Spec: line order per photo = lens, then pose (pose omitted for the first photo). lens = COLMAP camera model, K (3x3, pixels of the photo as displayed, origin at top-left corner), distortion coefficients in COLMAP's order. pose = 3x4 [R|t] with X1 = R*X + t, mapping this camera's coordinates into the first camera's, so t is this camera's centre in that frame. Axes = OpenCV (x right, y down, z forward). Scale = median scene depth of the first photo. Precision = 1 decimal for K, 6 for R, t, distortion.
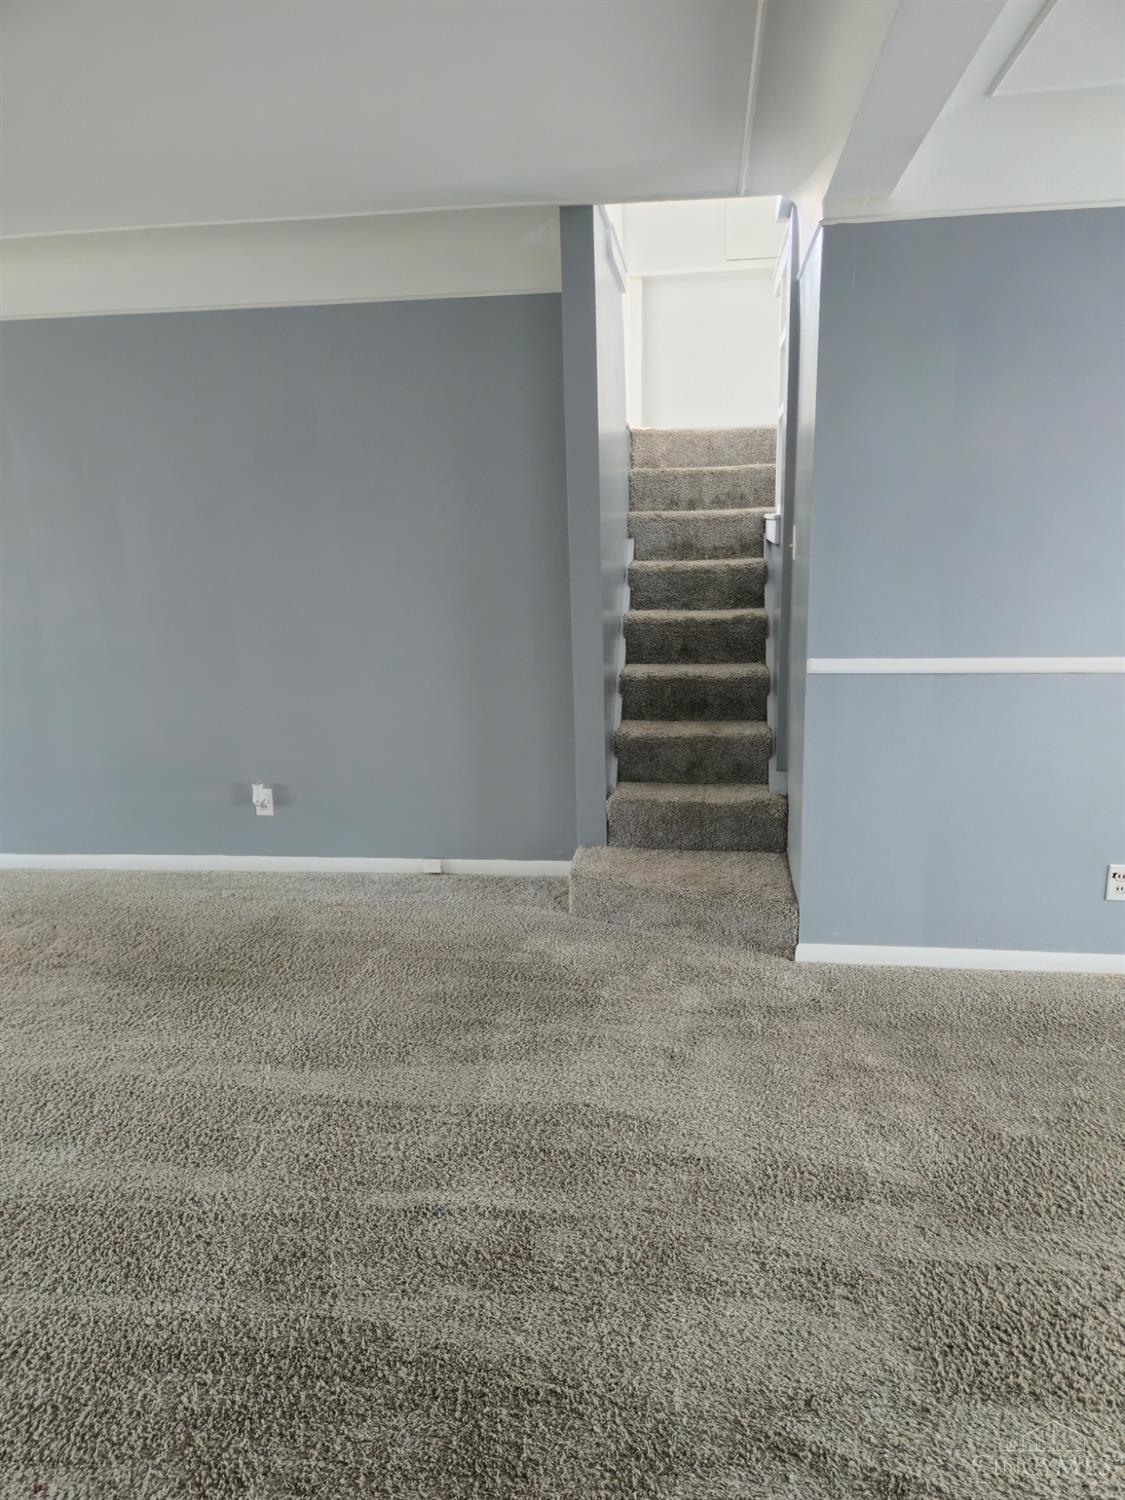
lens RADIAL K [[1003.5, 0, 566.7], [0, 1003.5, 744.7], [0, 0, 1]] dist [0.065585, -0.055316]
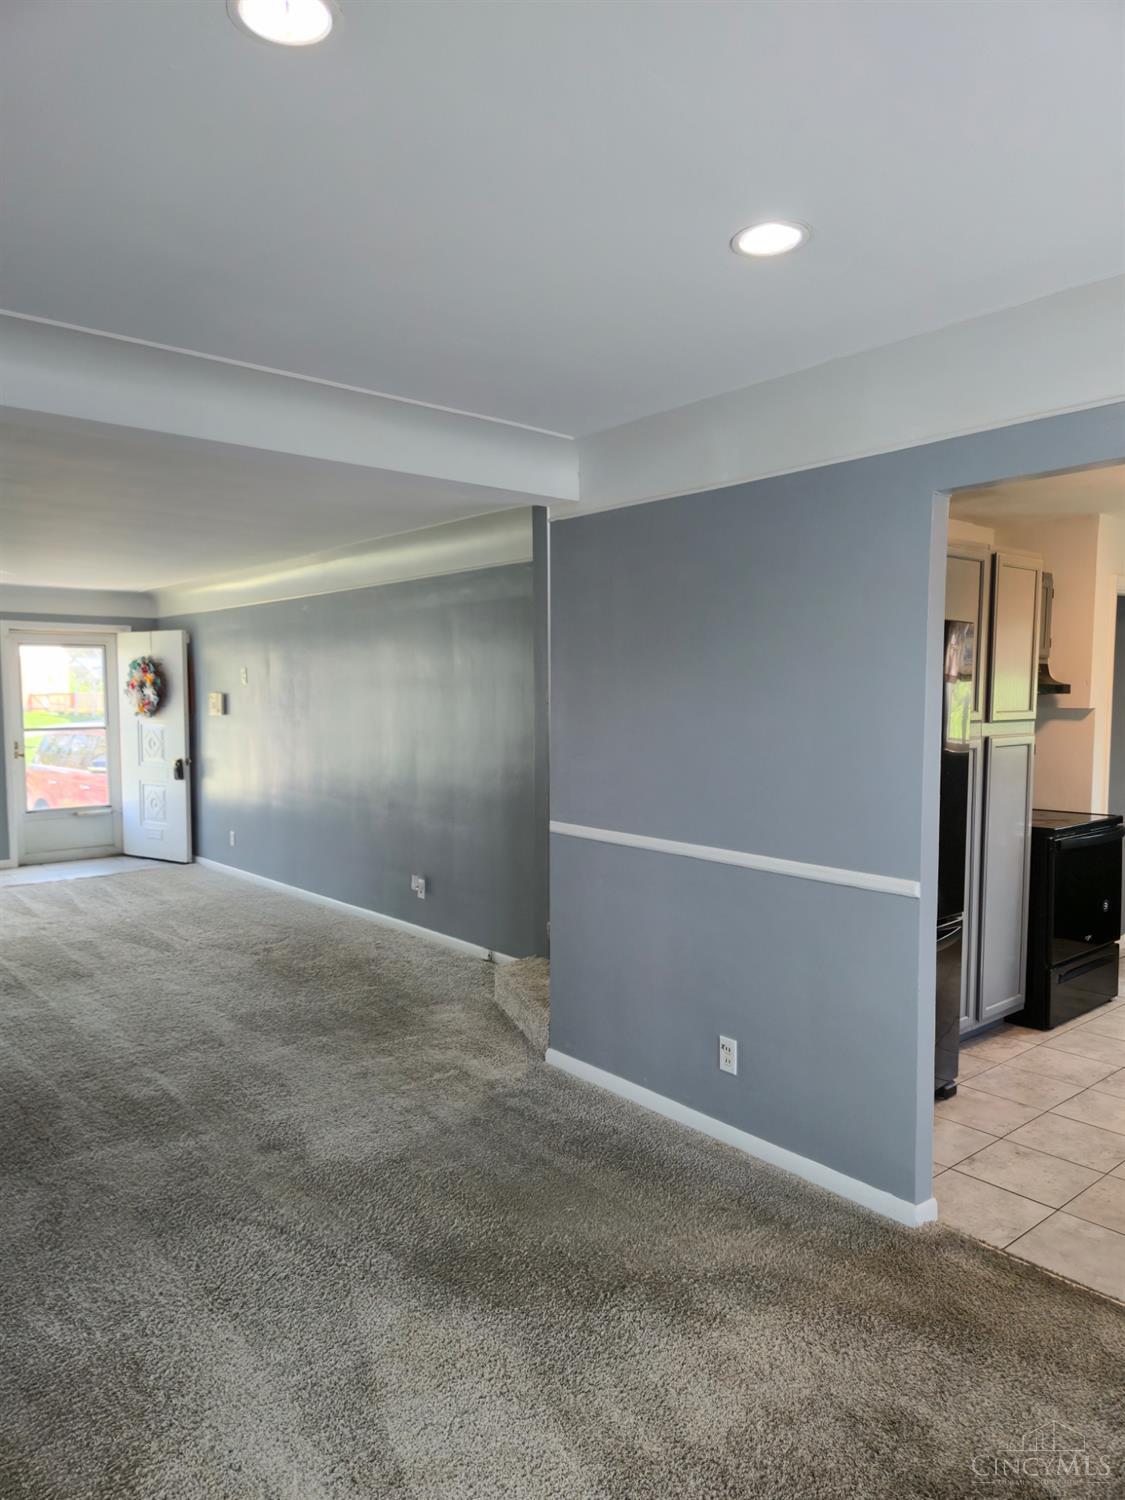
lens RADIAL K [[1003.5, 0, 575.7], [0, 1003.5, 747.4], [0, 0, 1]] dist [0.065585, -0.055316]
pose [[0.743997, 0.064765, -0.665036, 1.397516], [-0.170817, 0.980654, -0.095598, -0.072677], [0.645979, 0.184724, 0.740667, 0.029250]]
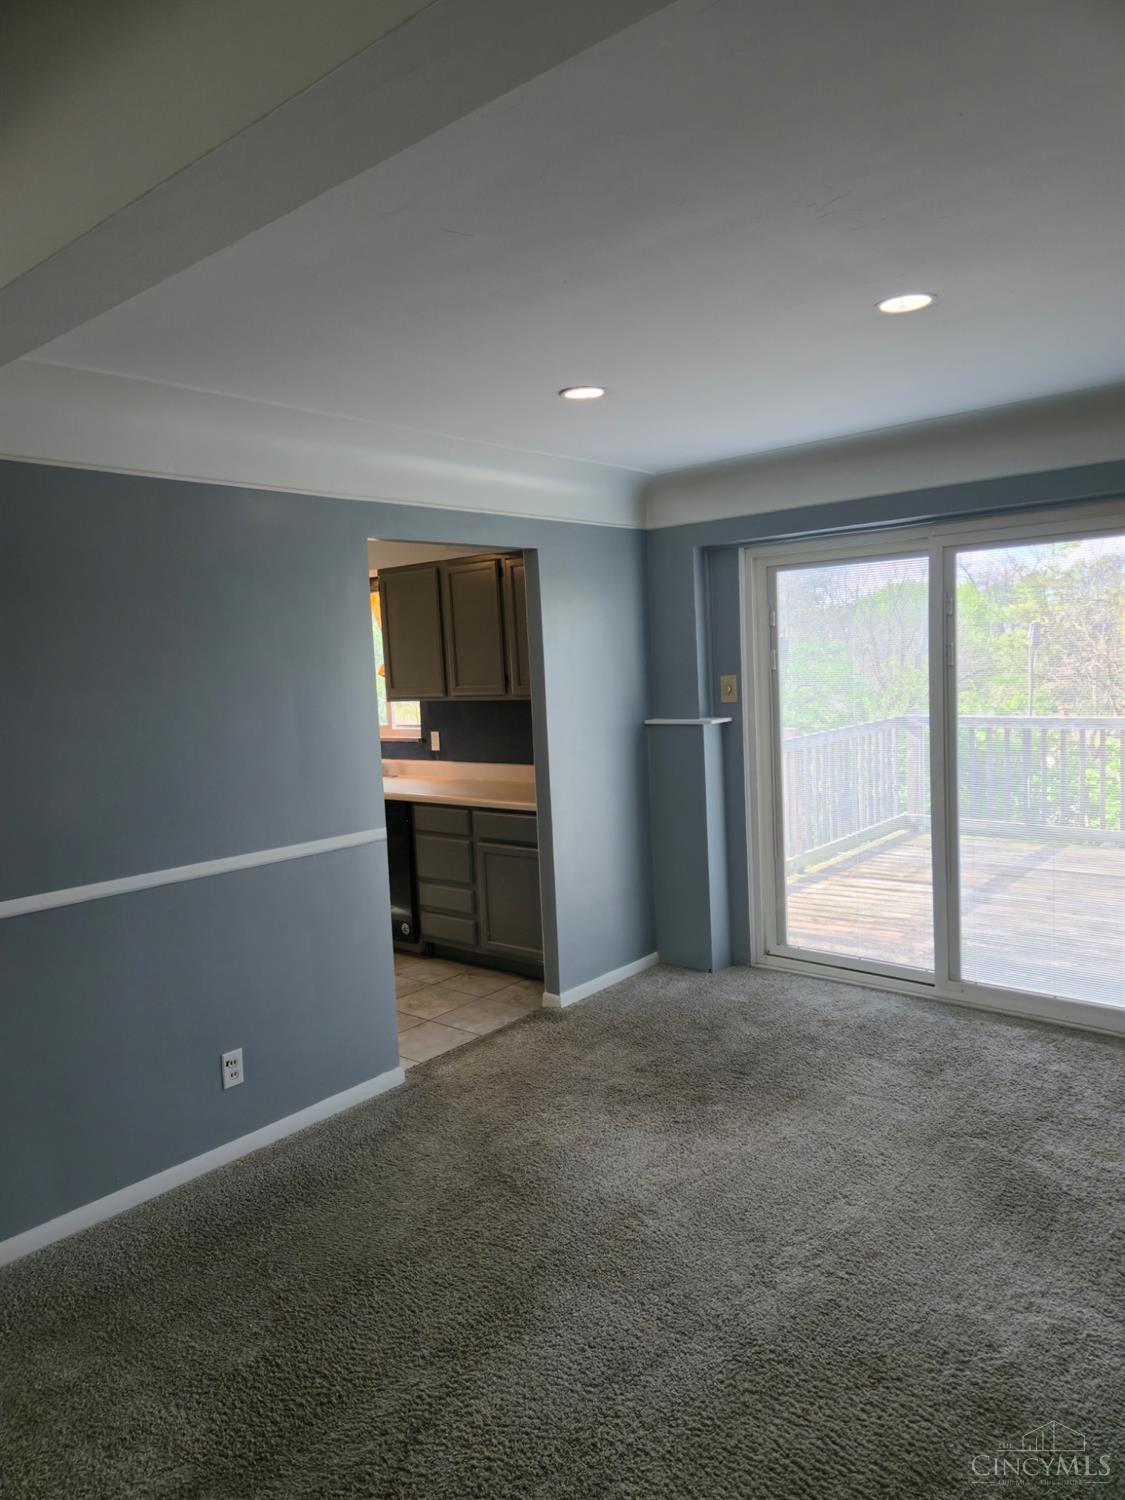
lens RADIAL K [[1003.5, 0, 564.3], [0, 1003.5, 752.7], [0, 0, 1]] dist [0.065585, -0.055316]
pose [[0.546906, -0.070646, 0.834208, -0.161836], [0.218226, 0.974016, -0.060583, -0.058339], [-0.808252, 0.215179, 0.548112, 0.081177]]
